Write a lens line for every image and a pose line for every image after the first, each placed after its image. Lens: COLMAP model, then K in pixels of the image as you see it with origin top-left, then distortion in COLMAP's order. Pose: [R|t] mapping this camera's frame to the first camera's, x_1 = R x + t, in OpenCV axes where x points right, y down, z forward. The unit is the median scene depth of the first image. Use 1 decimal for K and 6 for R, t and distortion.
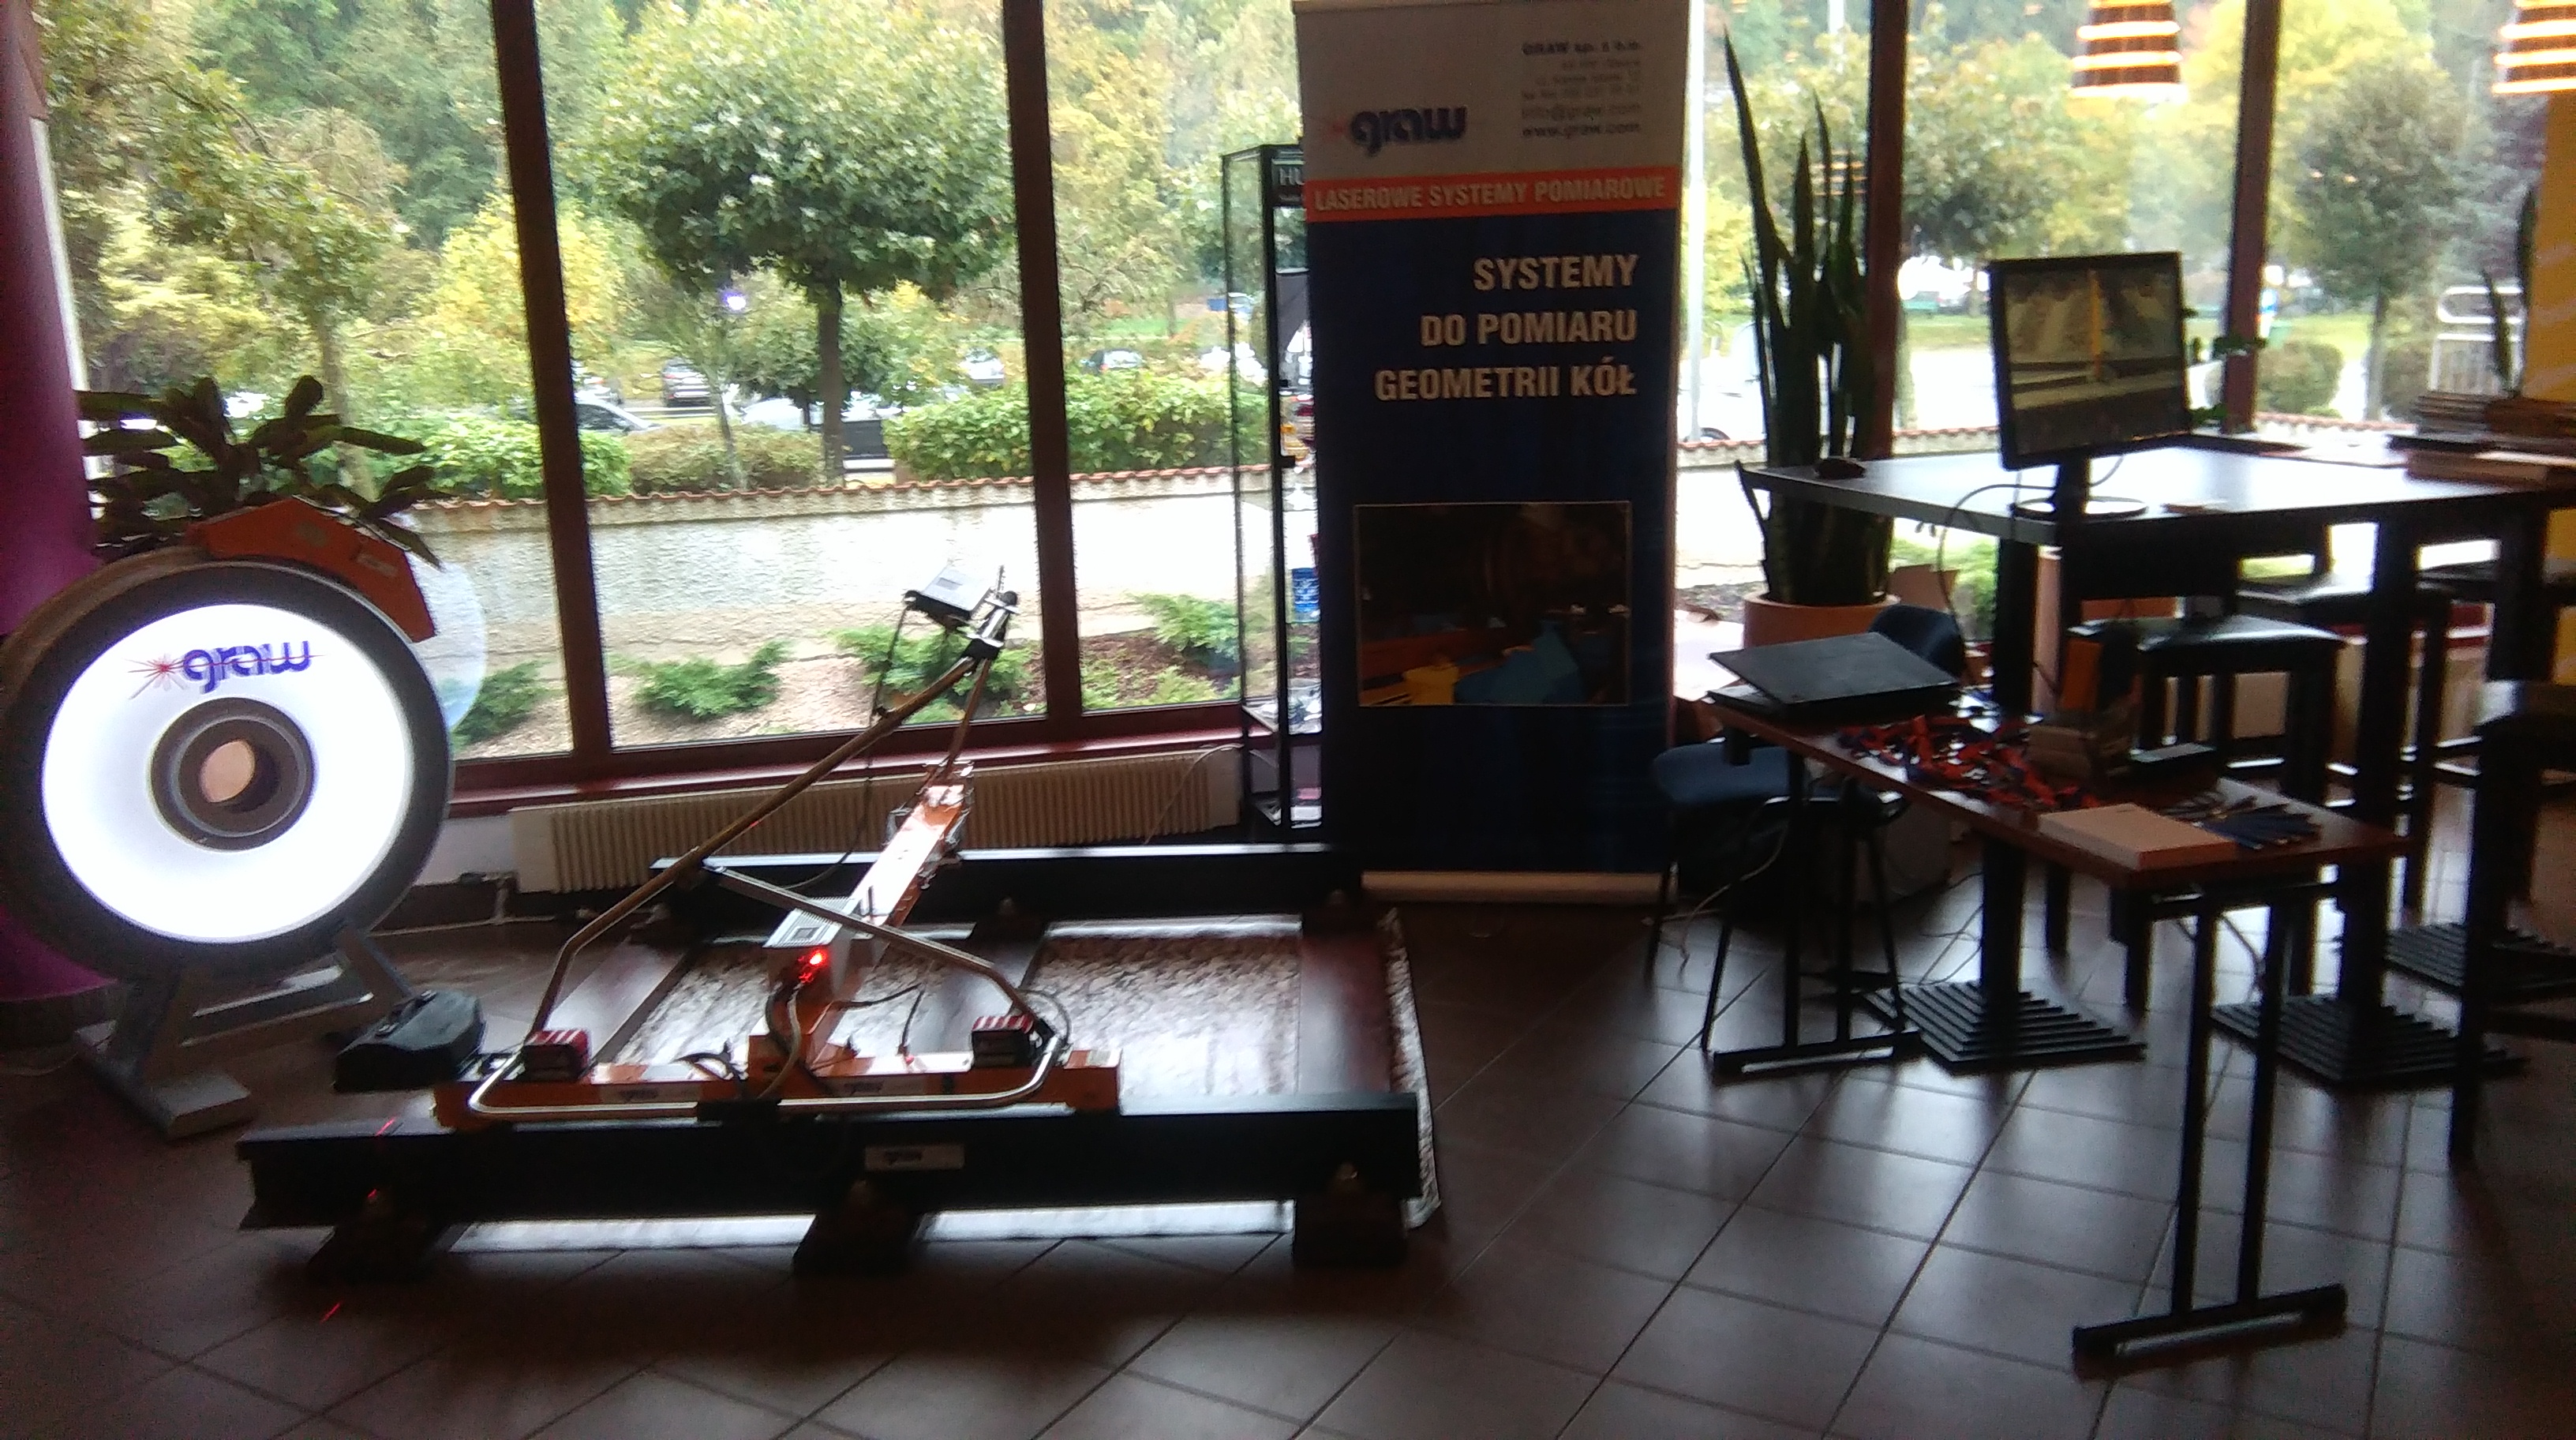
lens RADIAL K [[2061.7, 0, 1290.7], [0, 2061.7, 746.3], [0, 0, 1]] dist [0.026896, -0.032198]
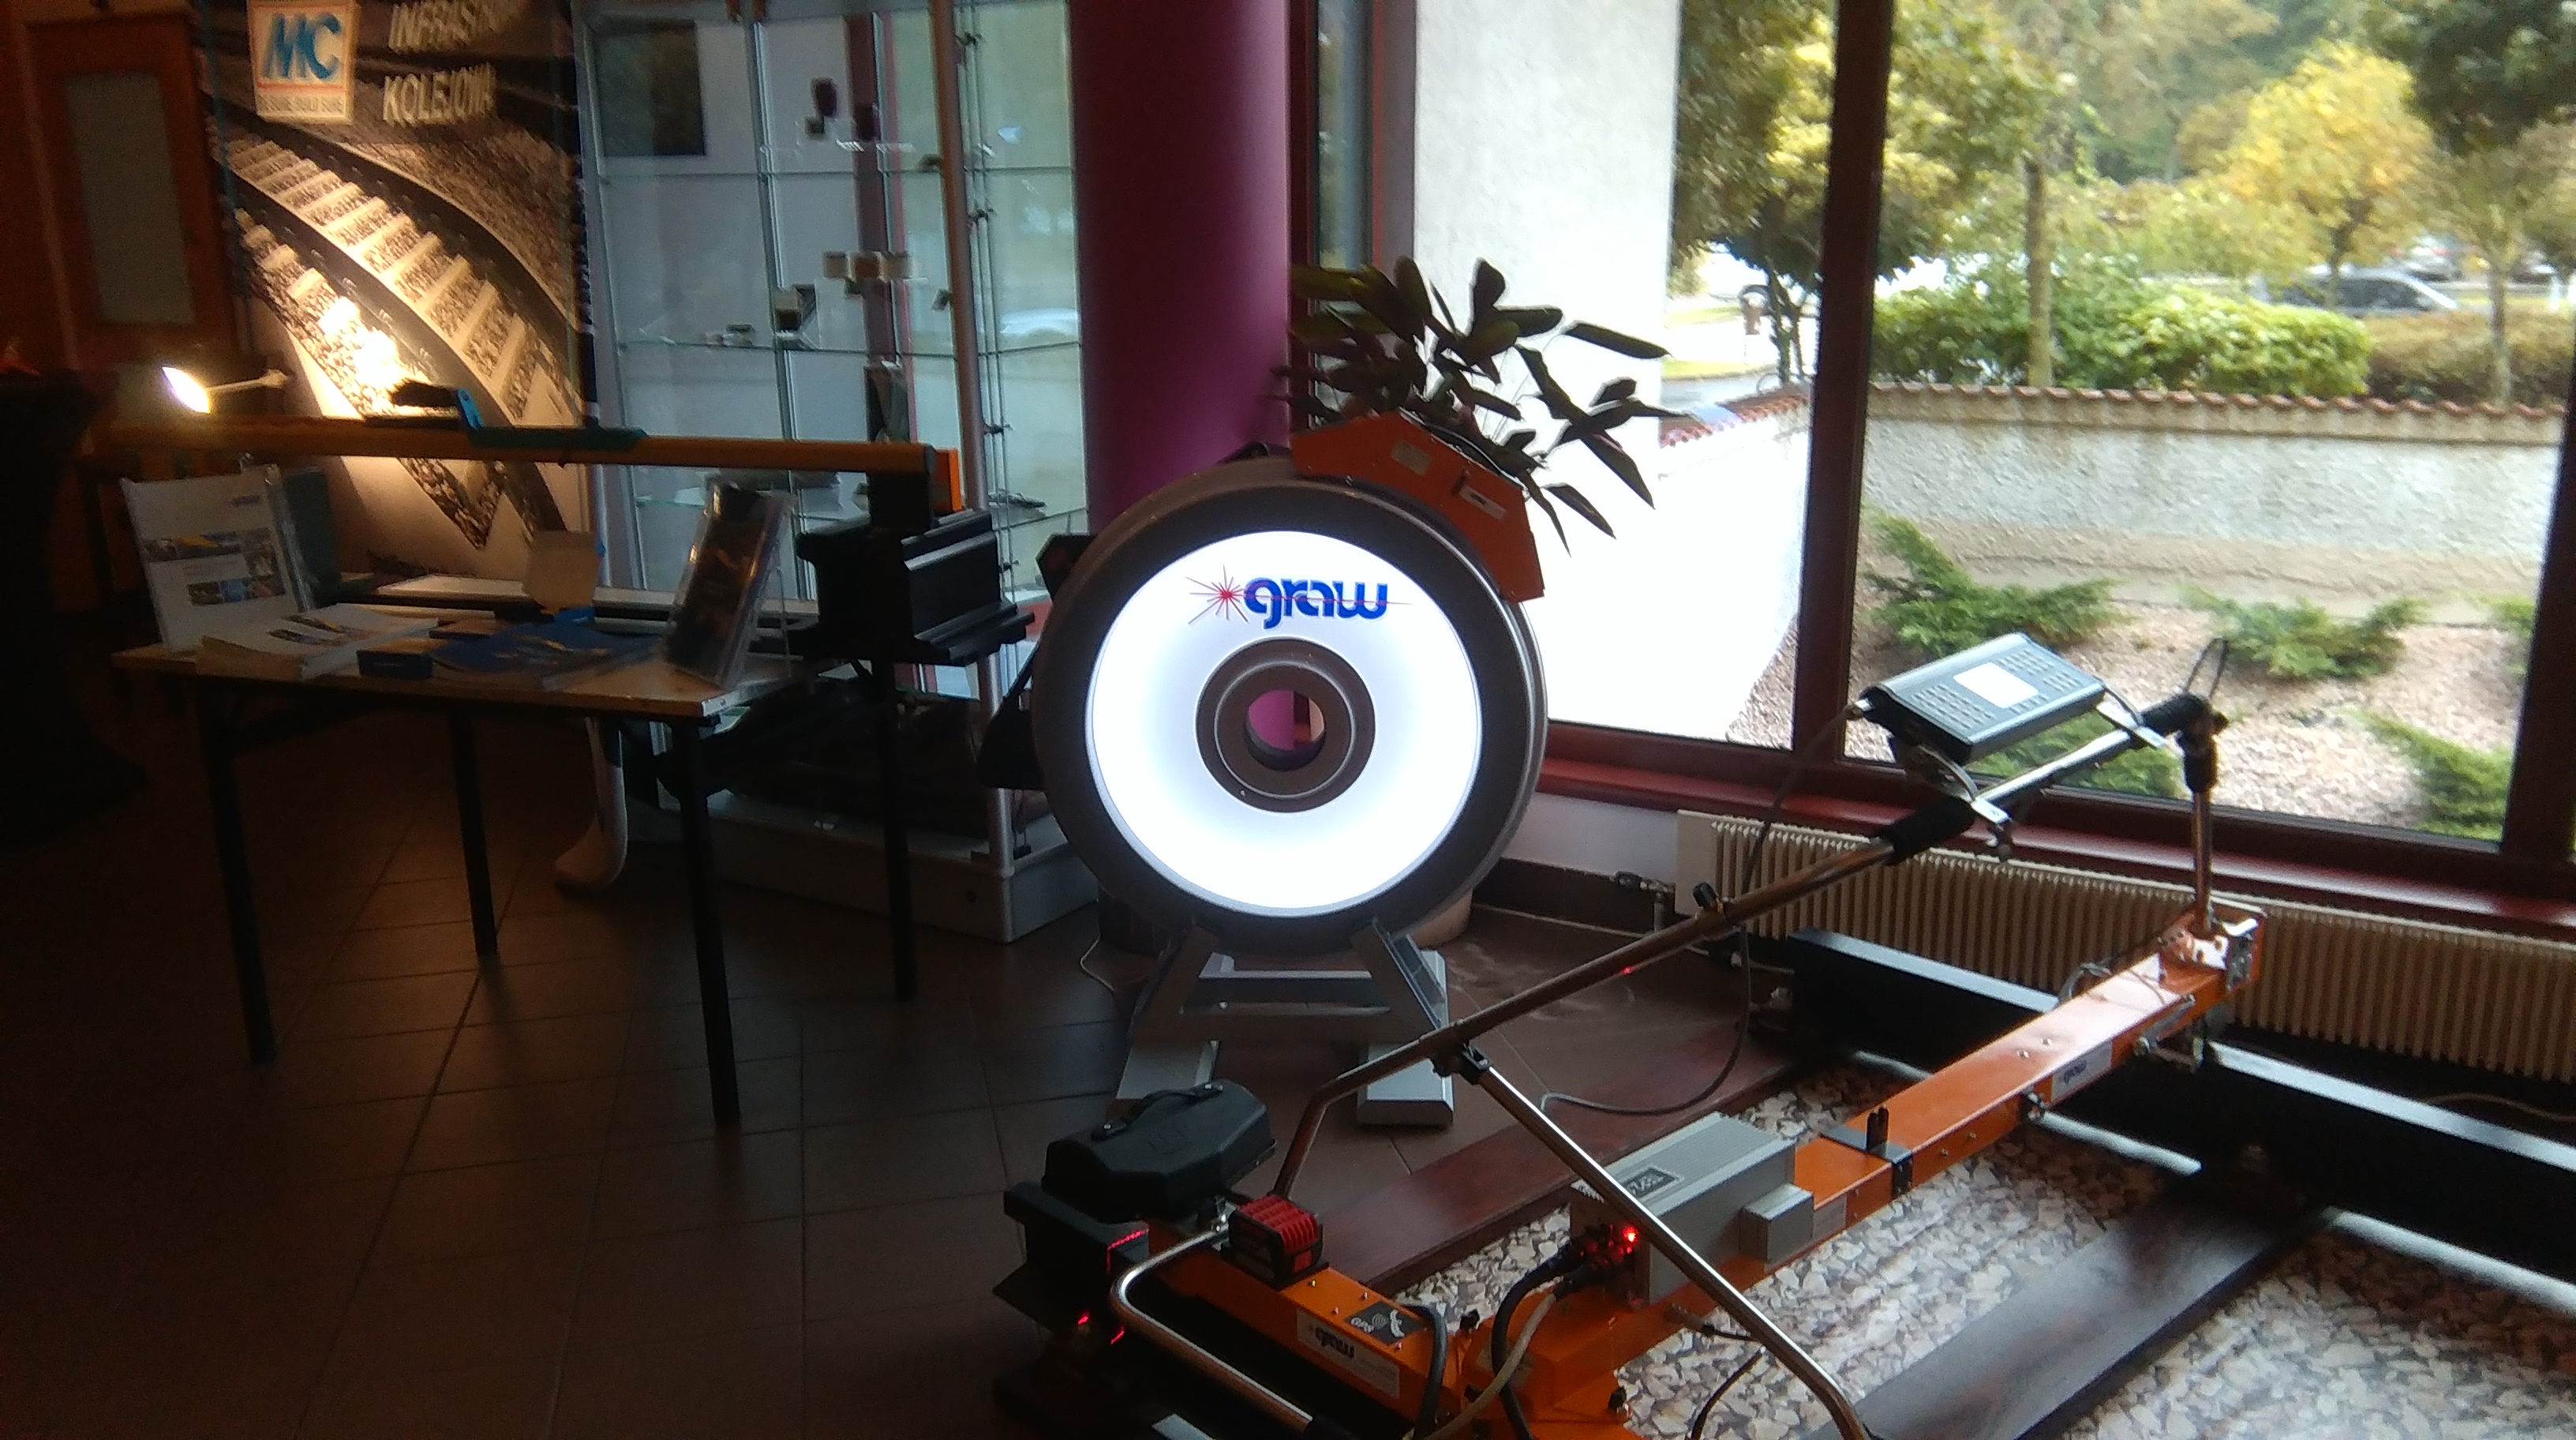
lens RADIAL K [[2061.7, 0, 1311.2], [0, 2061.7, 757.1], [0, 0, 1]] dist [0.026896, -0.032198]
pose [[0.681883, 0.210872, -0.700406, 0.035719], [-0.161708, 0.977310, 0.136808, -0.033401], [0.713363, 0.019975, 0.700510, 0.146872]]
